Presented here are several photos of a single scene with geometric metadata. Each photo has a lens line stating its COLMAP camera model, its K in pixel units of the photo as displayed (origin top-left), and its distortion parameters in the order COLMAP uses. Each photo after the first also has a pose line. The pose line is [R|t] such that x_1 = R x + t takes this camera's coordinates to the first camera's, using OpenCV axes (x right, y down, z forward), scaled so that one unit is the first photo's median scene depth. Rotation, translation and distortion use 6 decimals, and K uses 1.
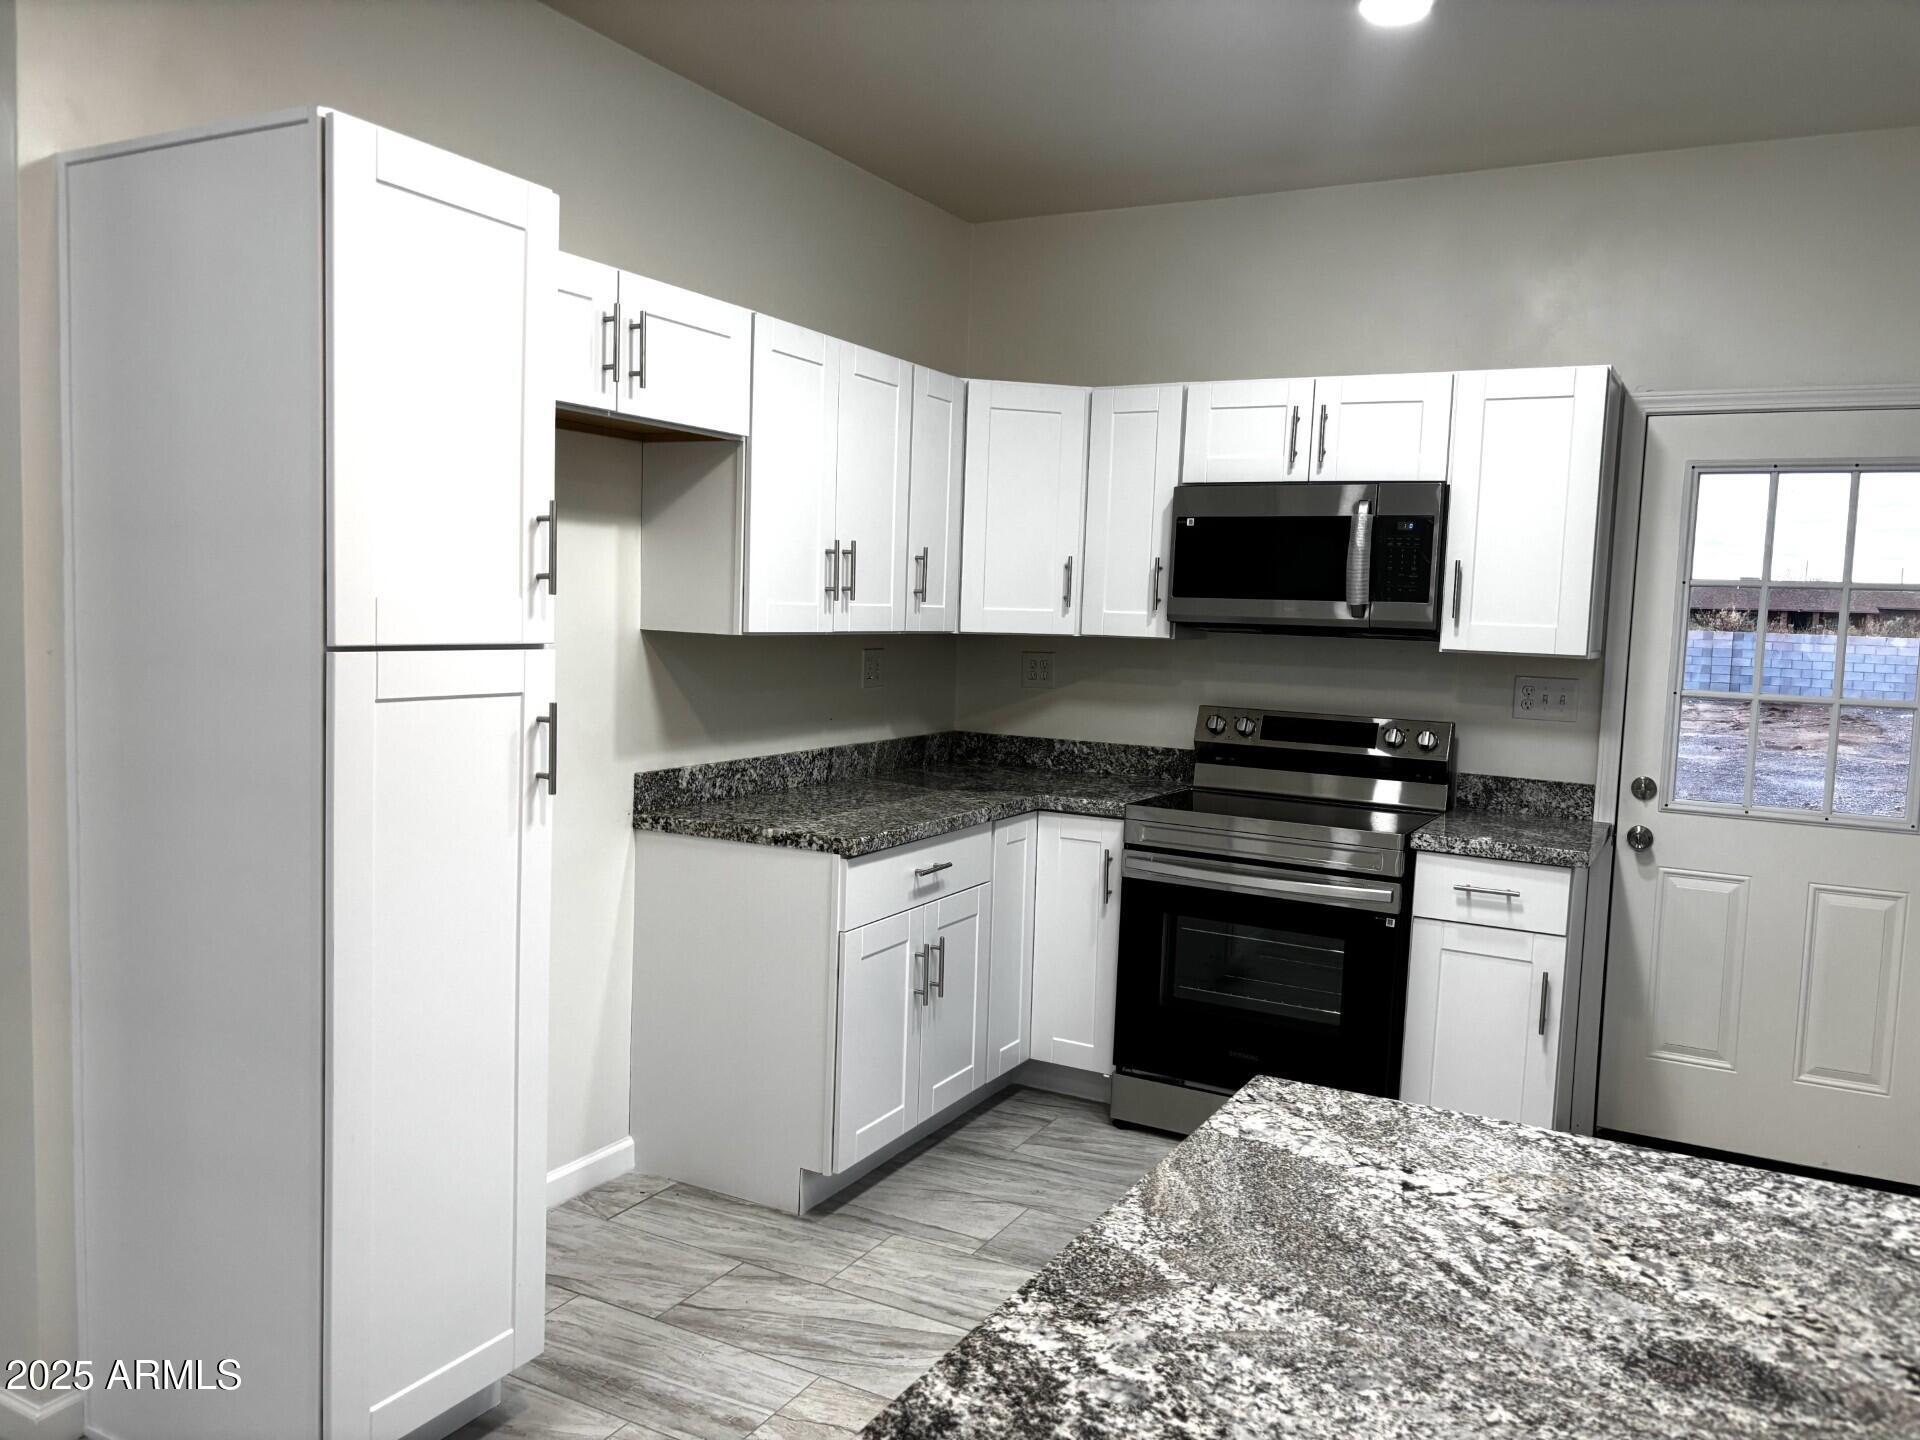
lens RADIAL K [[1449.4, 0, 949.6], [0, 1449.4, 722.4], [0, 0, 1]] dist [0.042852, -0.052018]
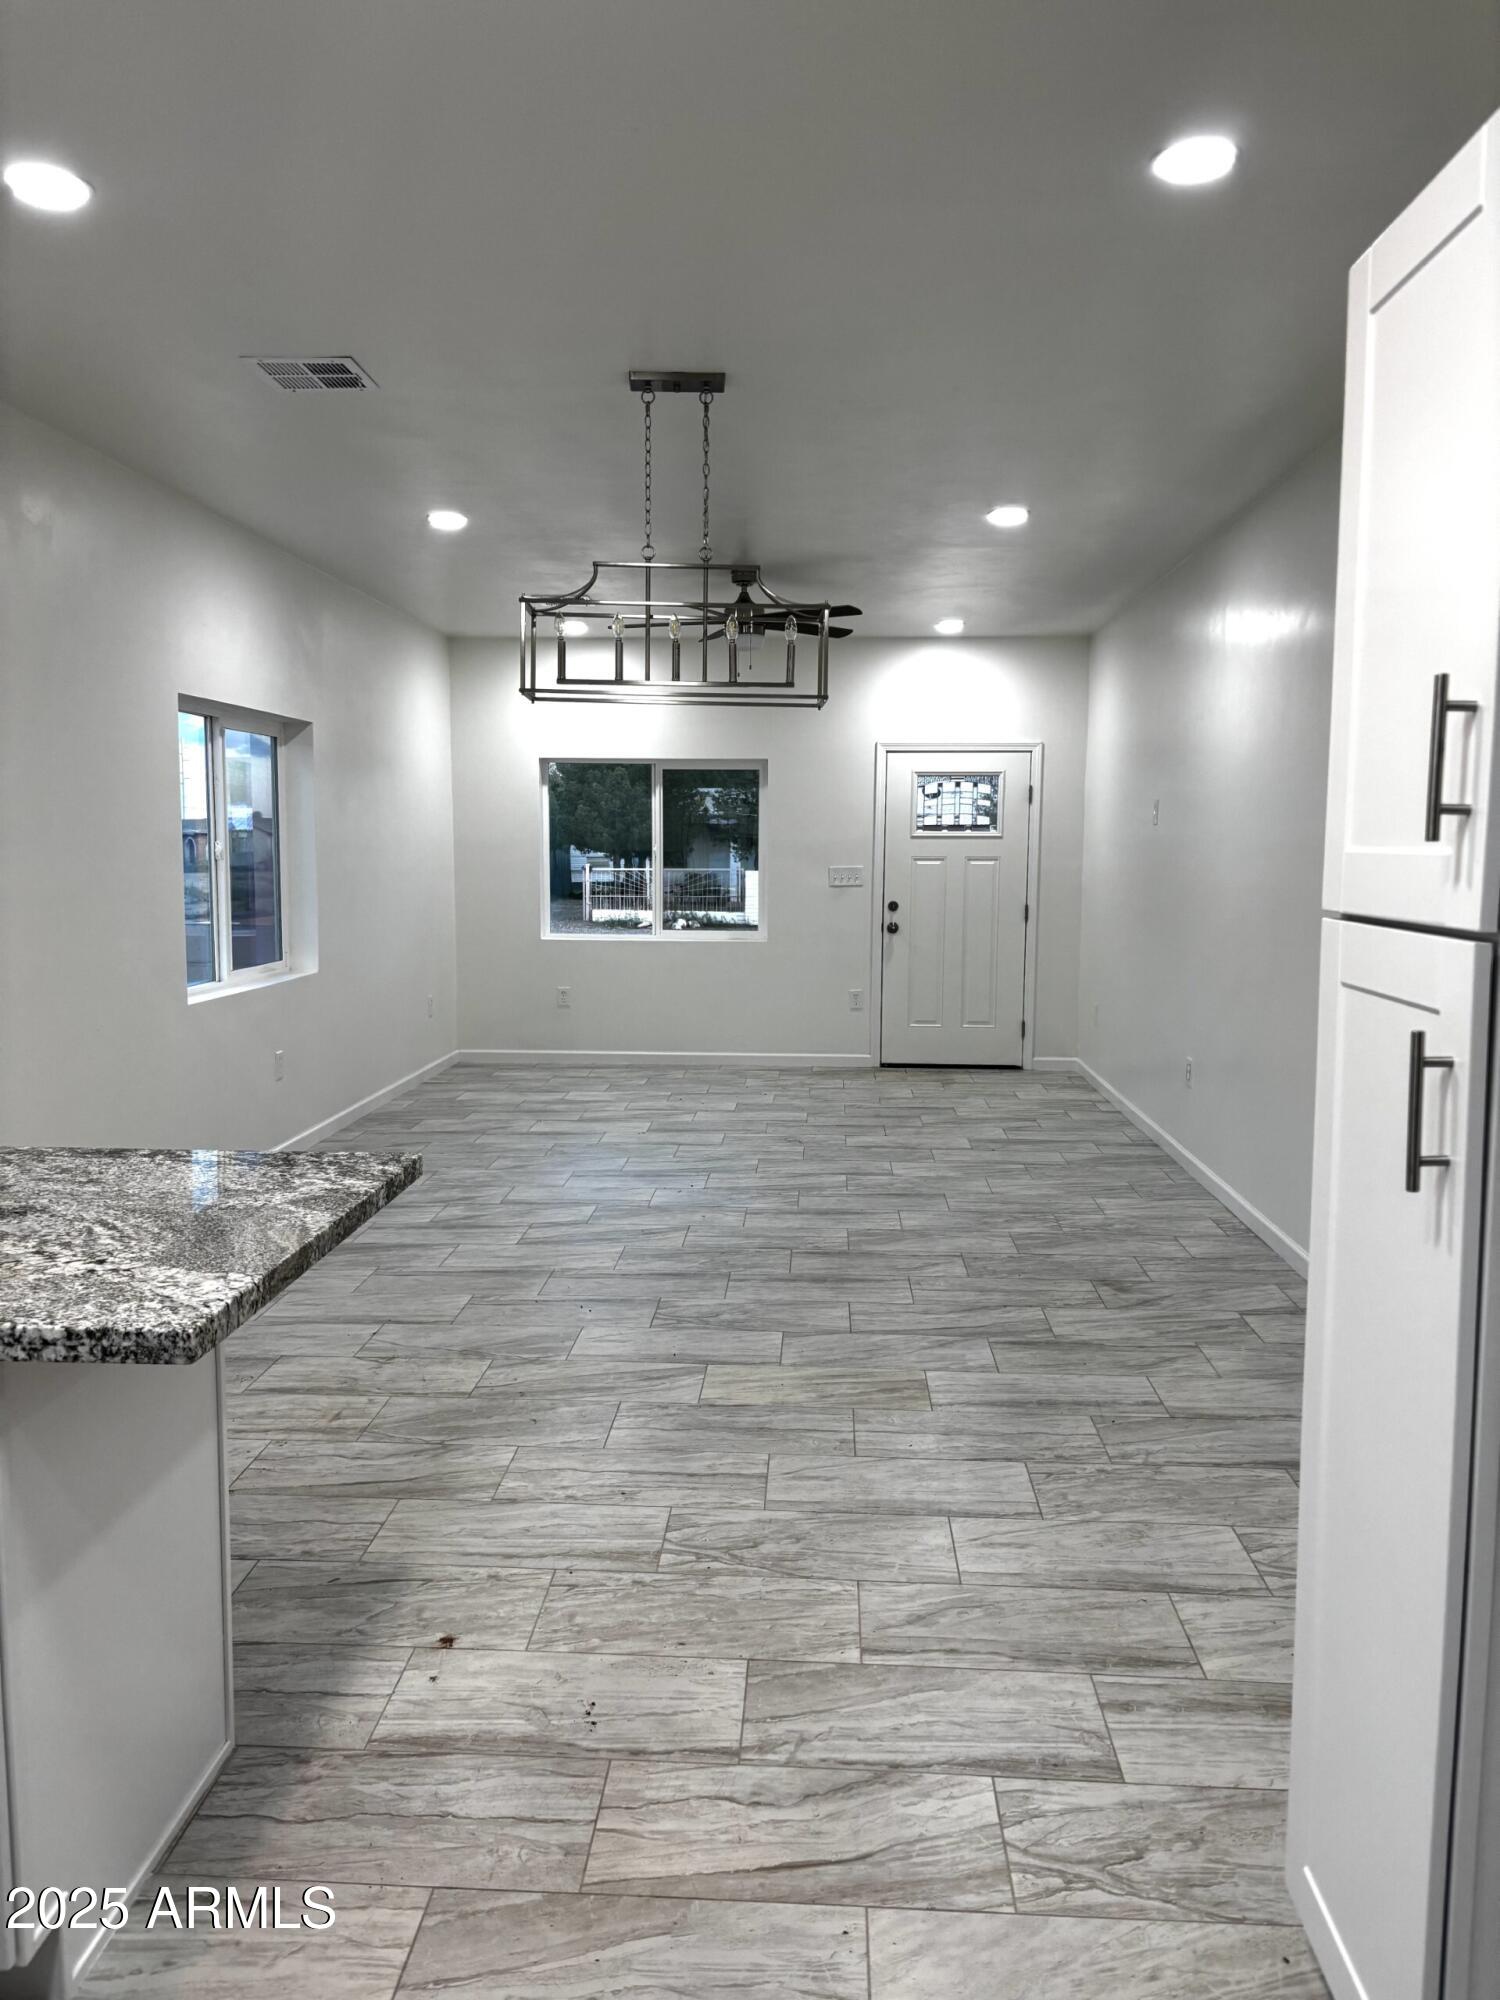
lens RADIAL K [[1509.7, 0, 729.8], [0, 1509.7, 993.1], [0, 0, 1]] dist [0.042852, -0.052018]
pose [[-0.904700, 0.004841, -0.426021, 0.151709], [-0.070963, 0.984255, 0.161883, -0.071597], [0.420097, 0.176687, -0.890112, 0.954008]]
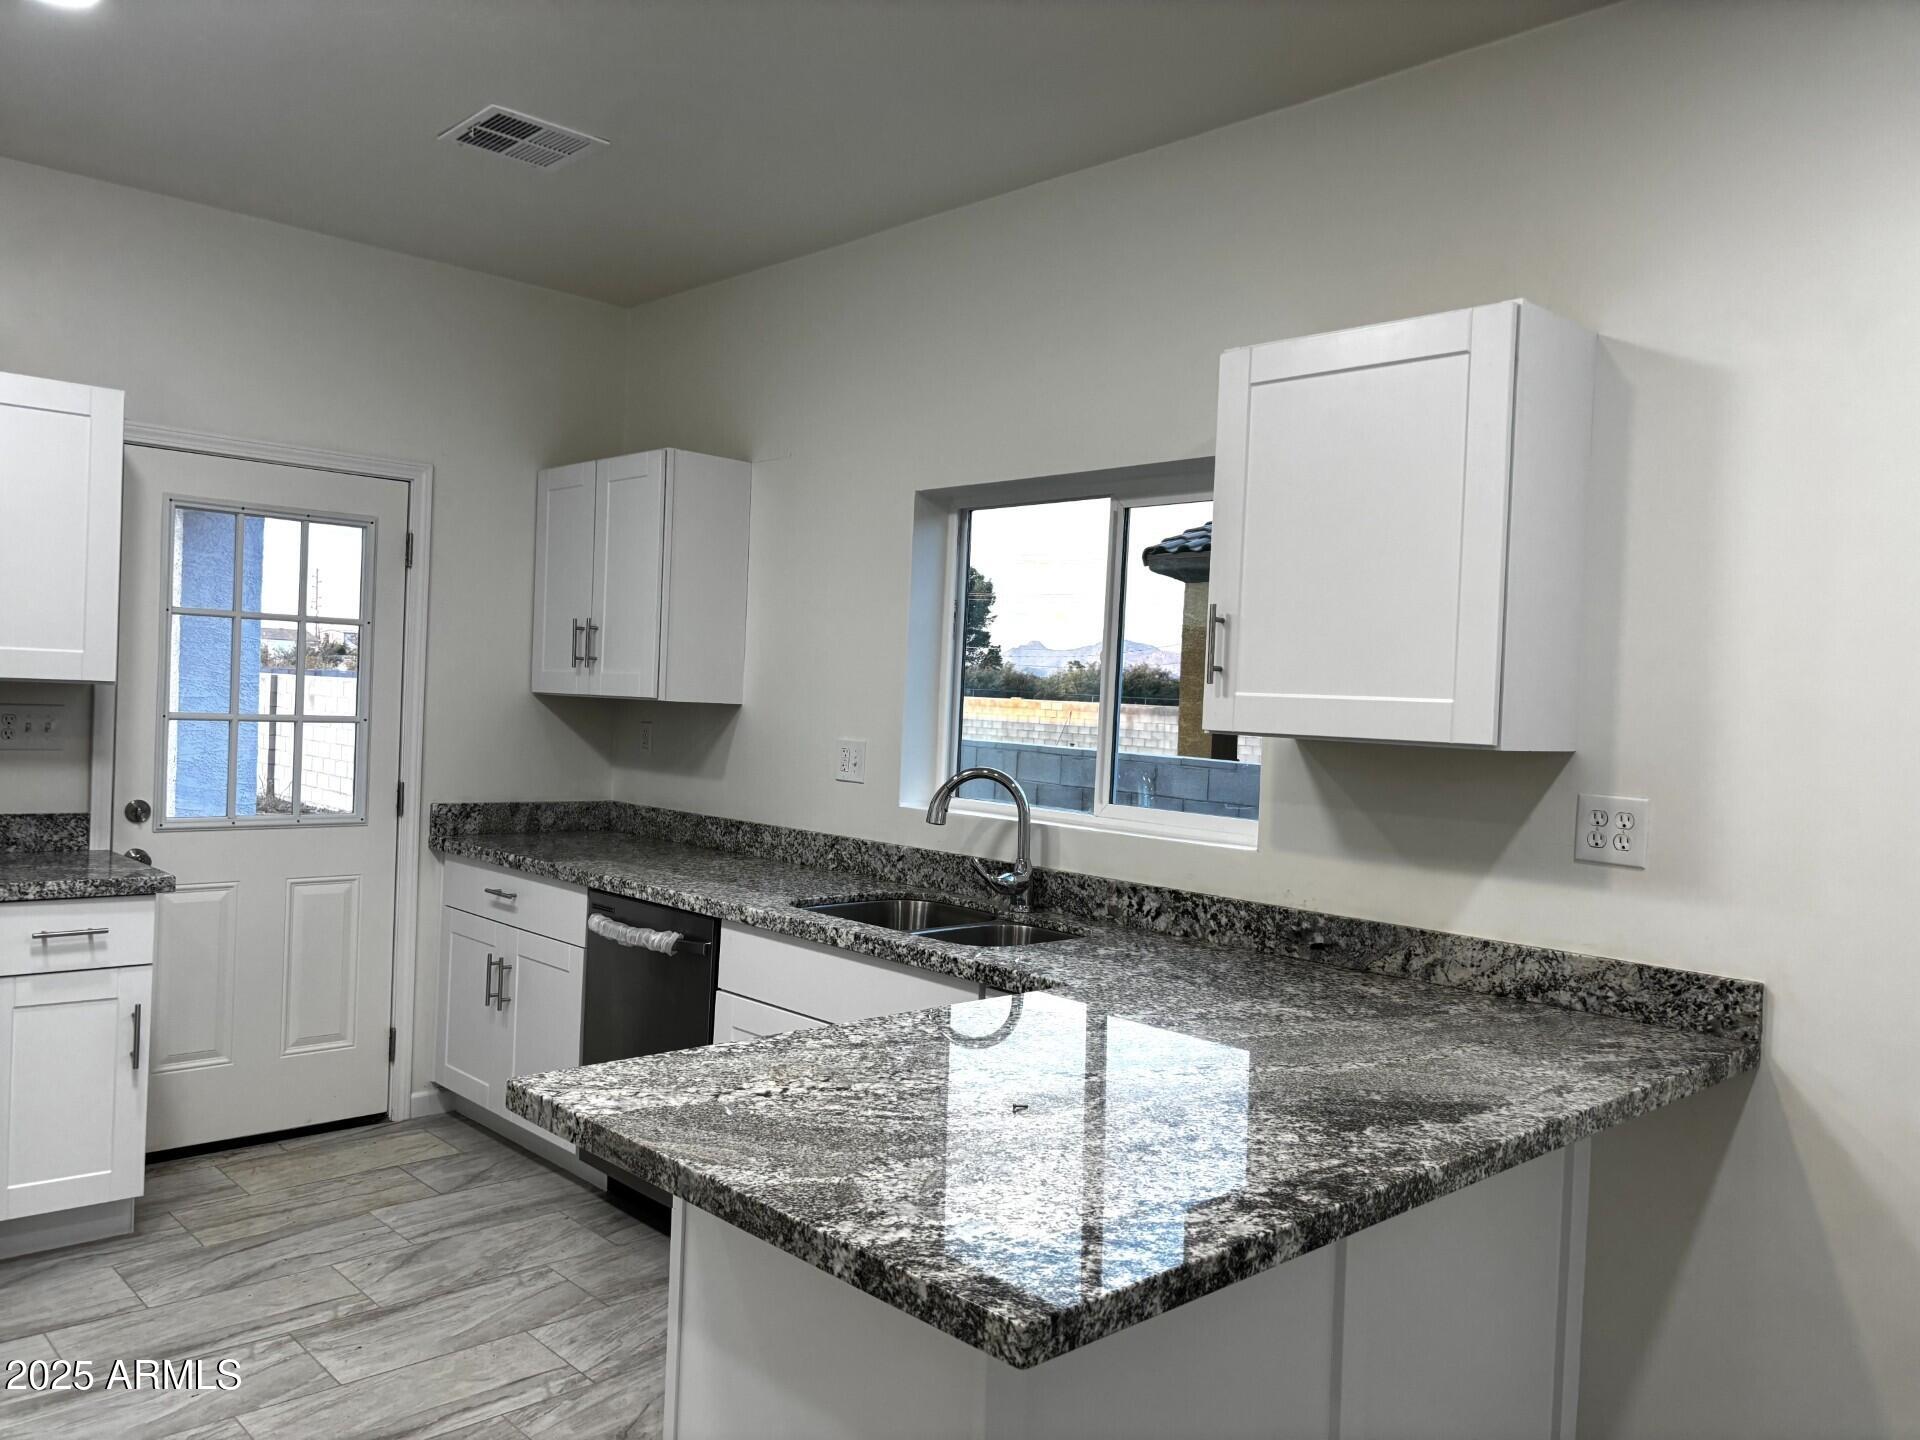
lens RADIAL K [[1449.4, 0, 941.7], [0, 1449.4, 706.6], [0, 0, 1]] dist [0.042852, -0.052018]
pose [[0.314515, -0.028466, 0.948826, -0.344894], [0.047485, 0.998771, 0.014224, -0.017113], [-0.948064, 0.040581, 0.315480, 0.165115]]
